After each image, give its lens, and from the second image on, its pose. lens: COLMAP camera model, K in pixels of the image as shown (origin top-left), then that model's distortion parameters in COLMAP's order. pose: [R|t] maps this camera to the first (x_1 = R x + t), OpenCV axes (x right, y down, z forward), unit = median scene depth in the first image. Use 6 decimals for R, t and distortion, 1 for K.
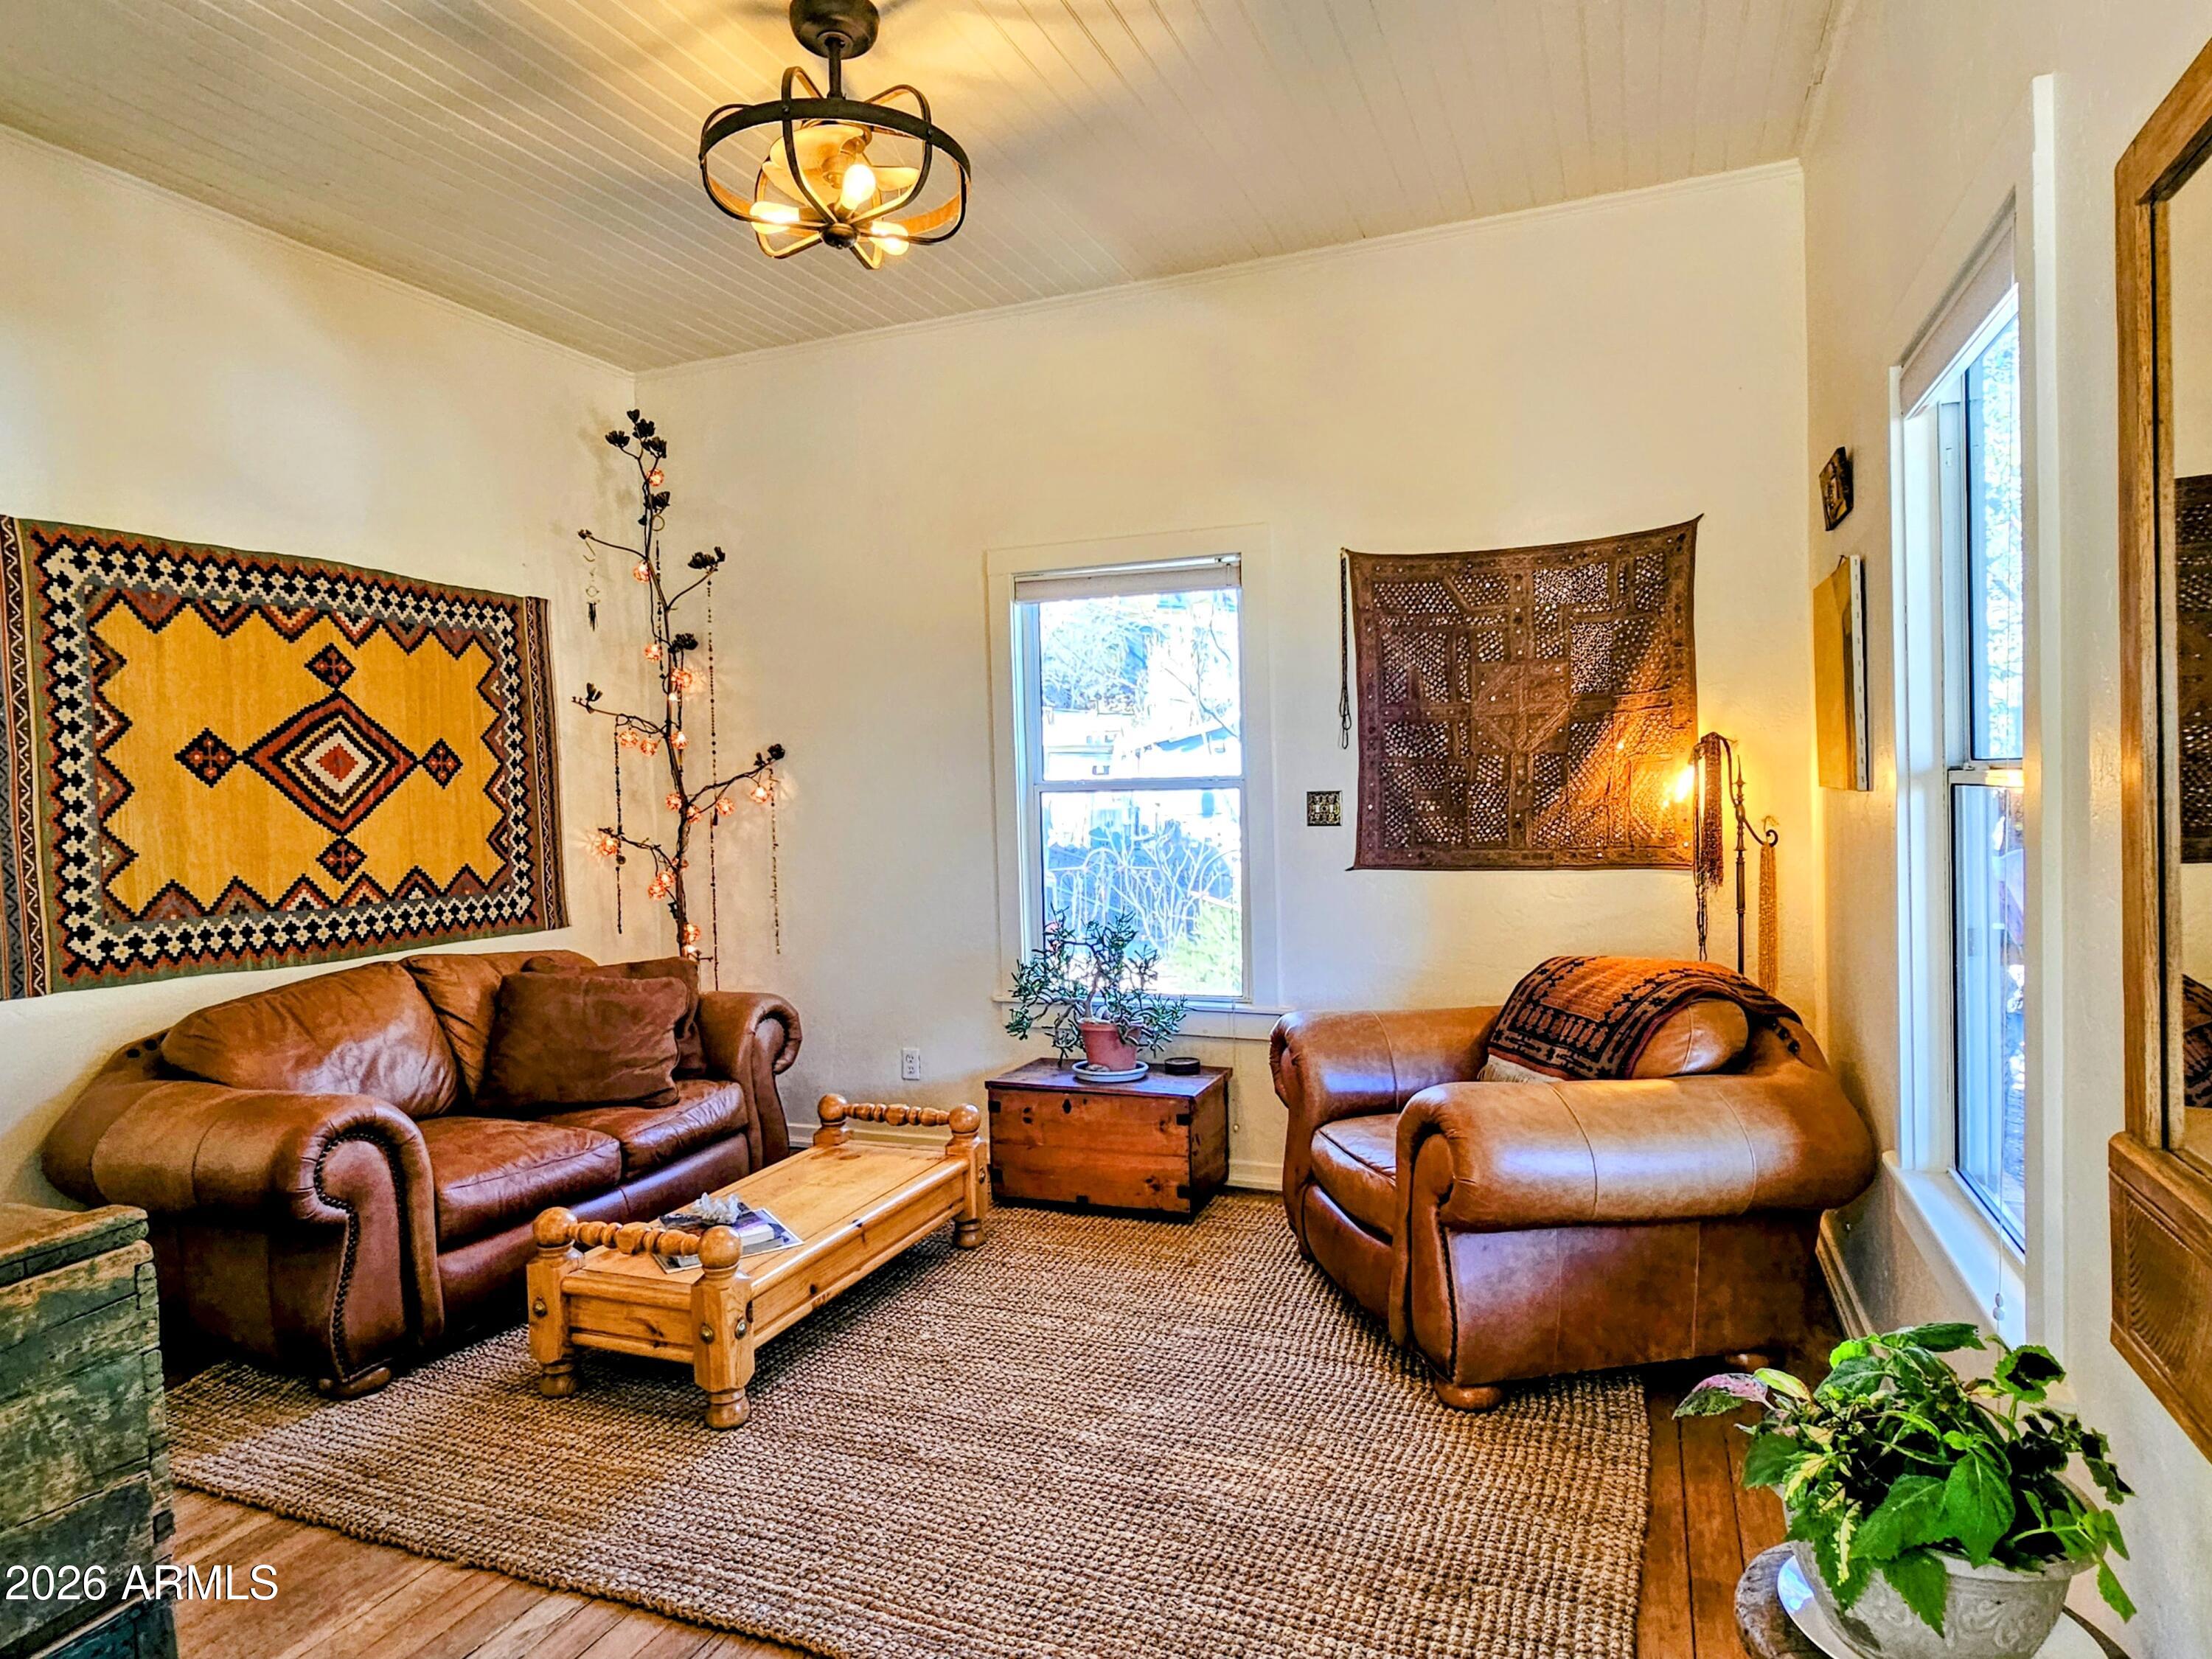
lens RADIAL K [[1335.0, 0, 1108.5], [0, 1335.0, 820.7], [0, 0, 1]] dist [0.001924, 0.000986]
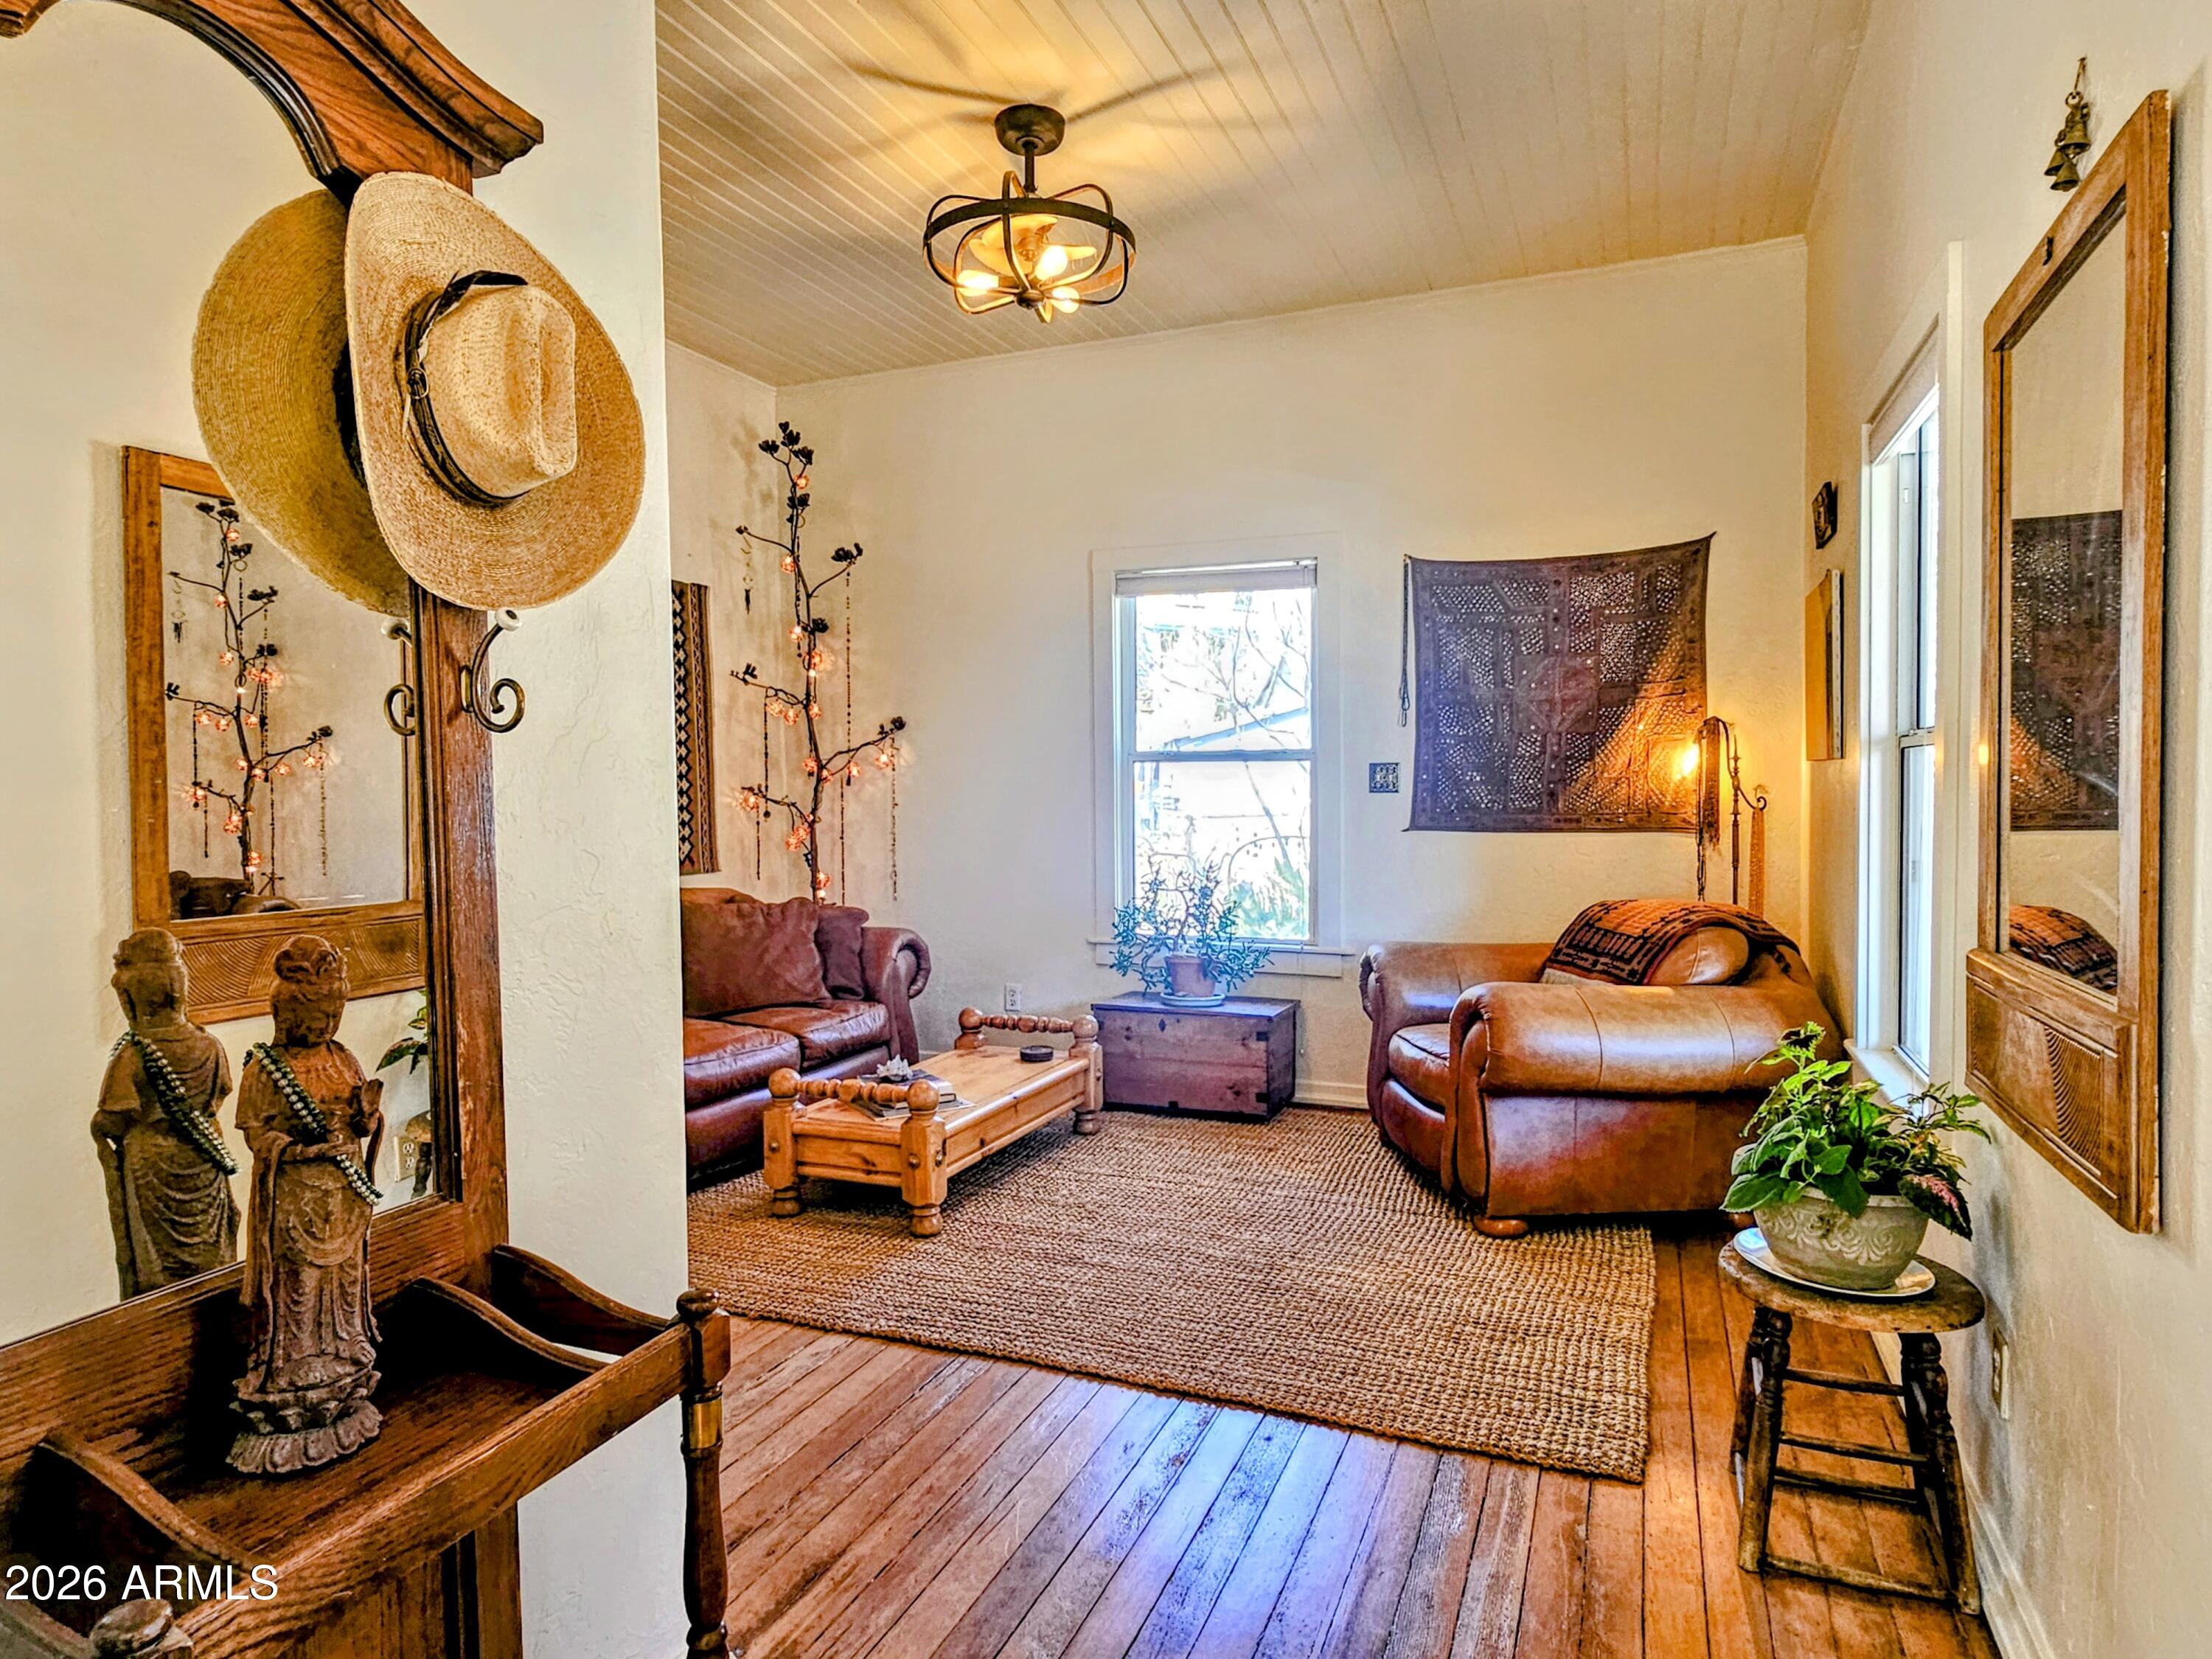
lens RADIAL K [[1335.0, 0, 1109.1], [0, 1335.0, 823.1], [0, 0, 1]] dist [0.001924, 0.000986]
pose [[0.999754, 0.021308, -0.006152, -0.078416], [-0.021305, 0.999773, 0.000586, 0.038495], [0.006163, -0.000455, 0.999981, -0.185405]]
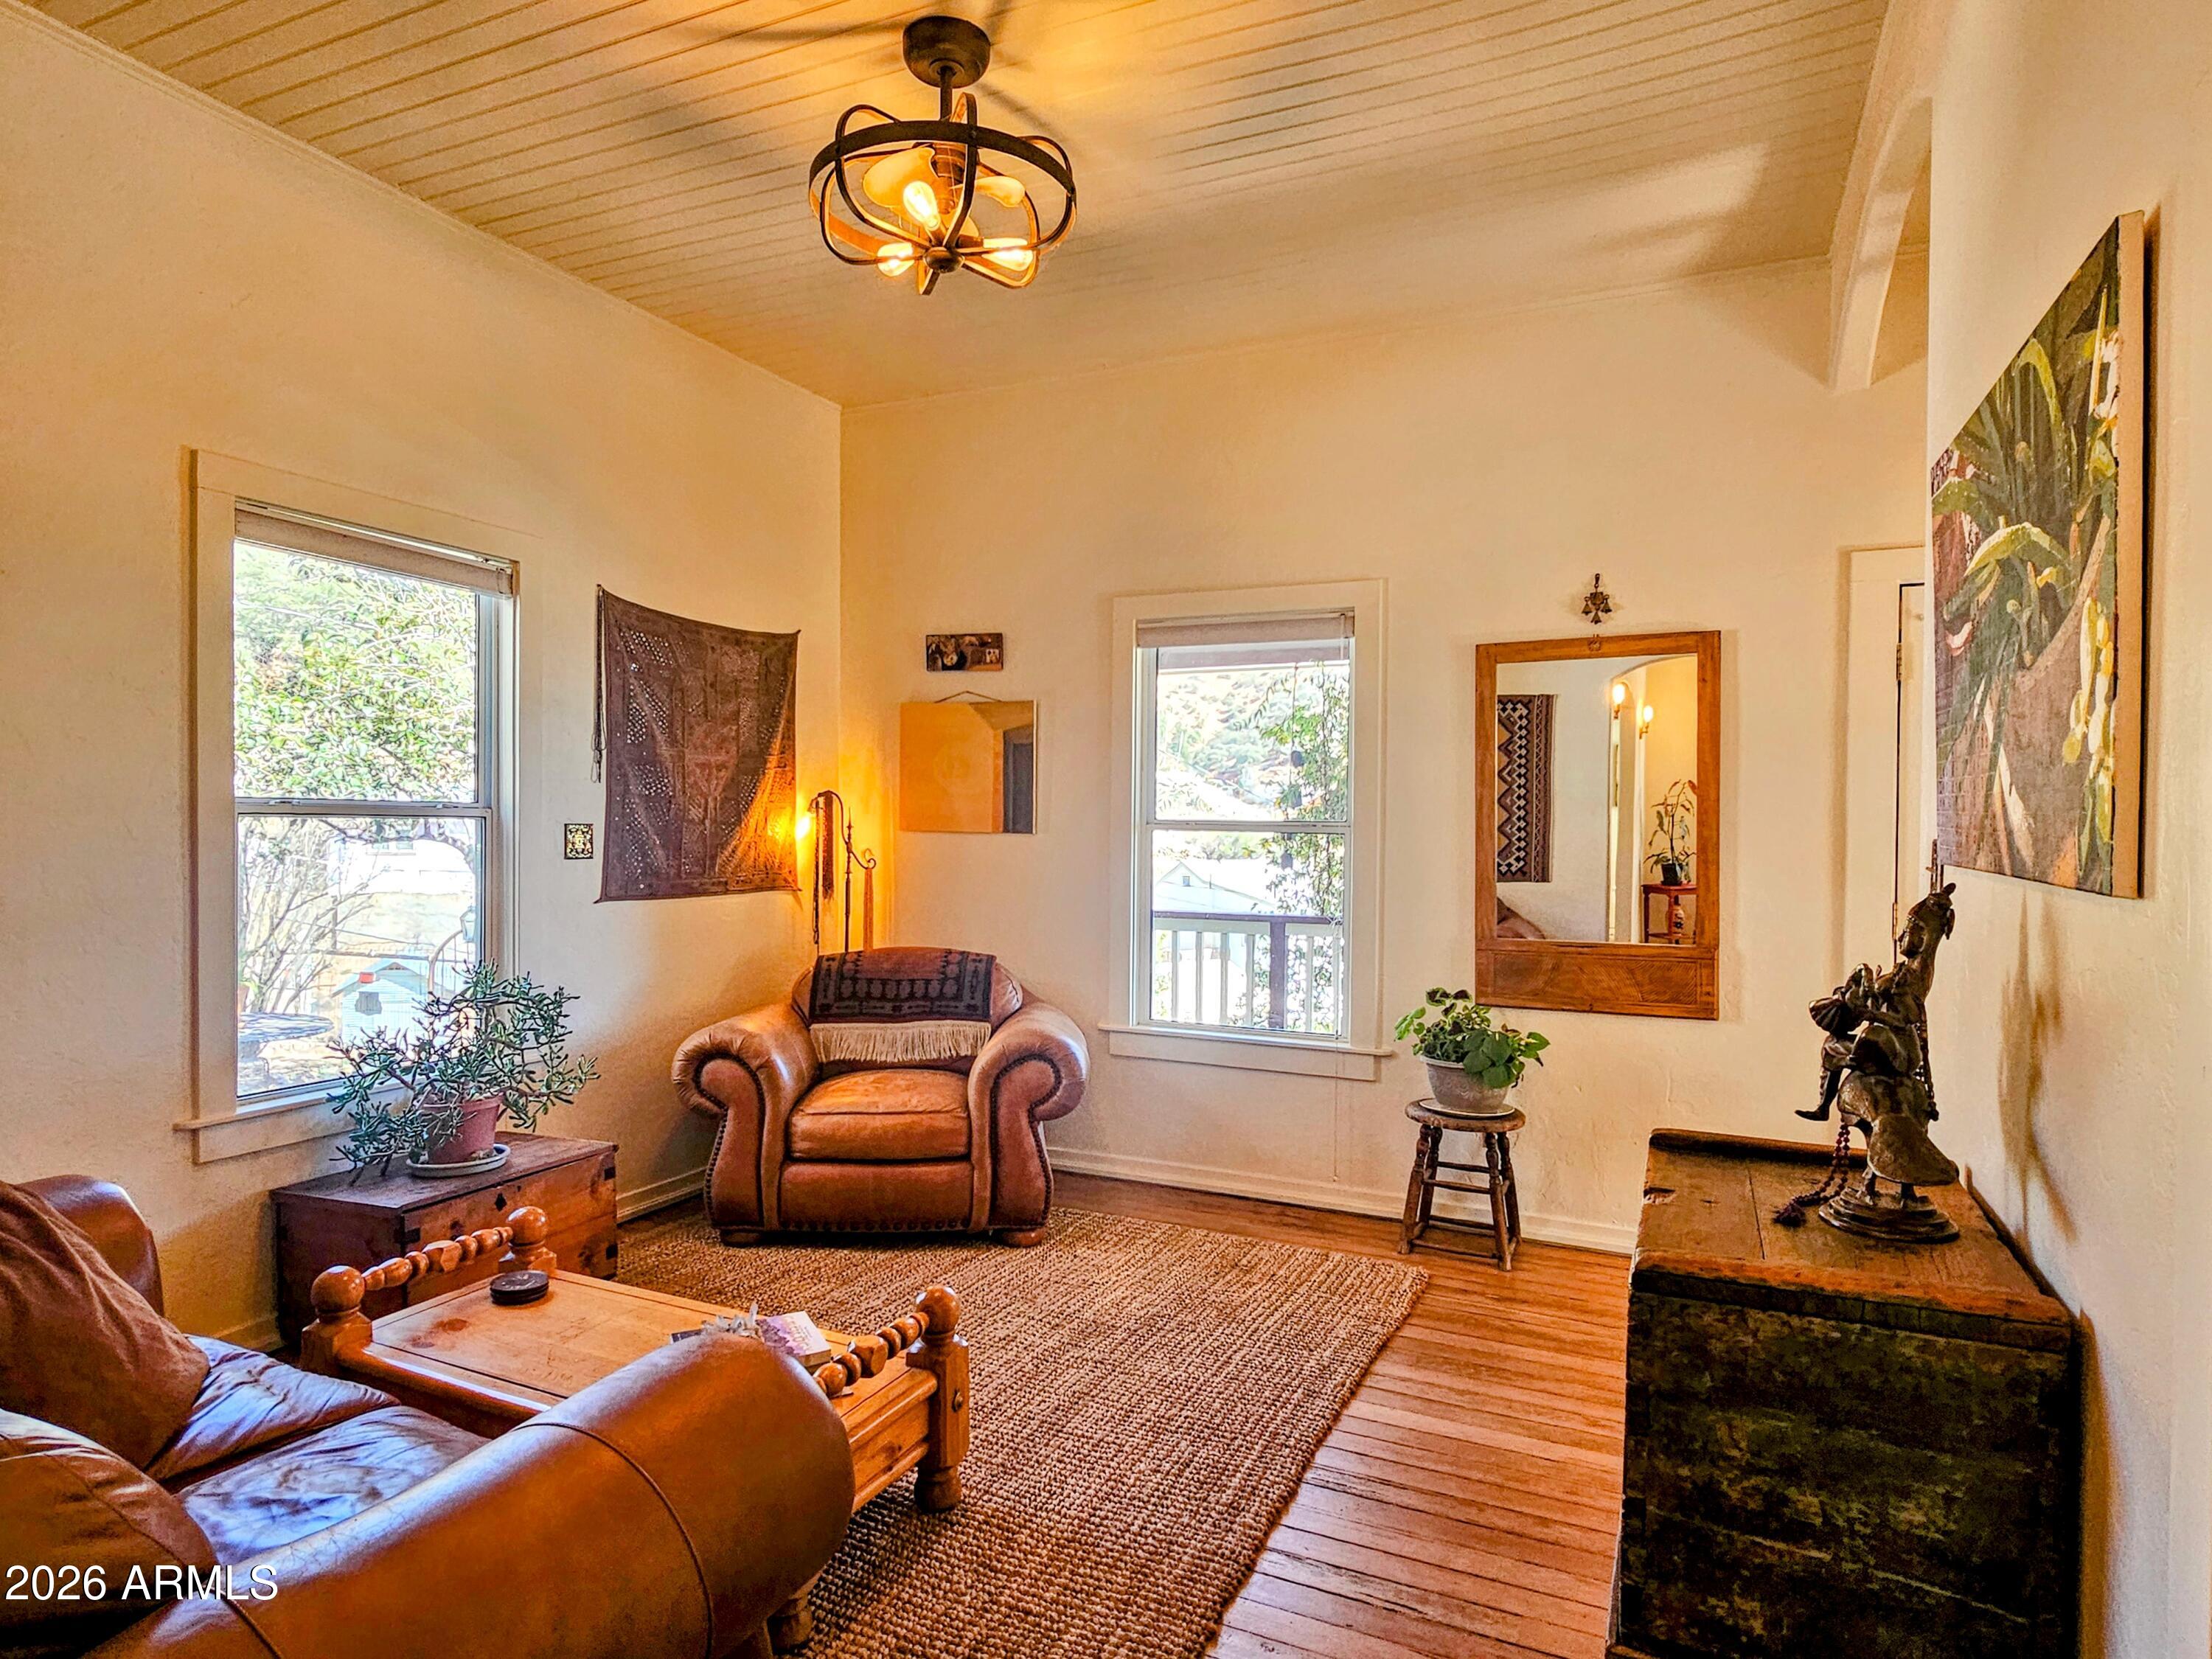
lens RADIAL K [[1335.0, 0, 1104.8], [0, 1335.0, 840.3], [0, 0, 1]] dist [0.001924, 0.000986]
pose [[0.043956, 0.019689, 0.998839, -0.897844], [0.023193, 0.999516, -0.020723, 0.021563], [-0.998764, 0.024077, 0.043478, 0.629093]]
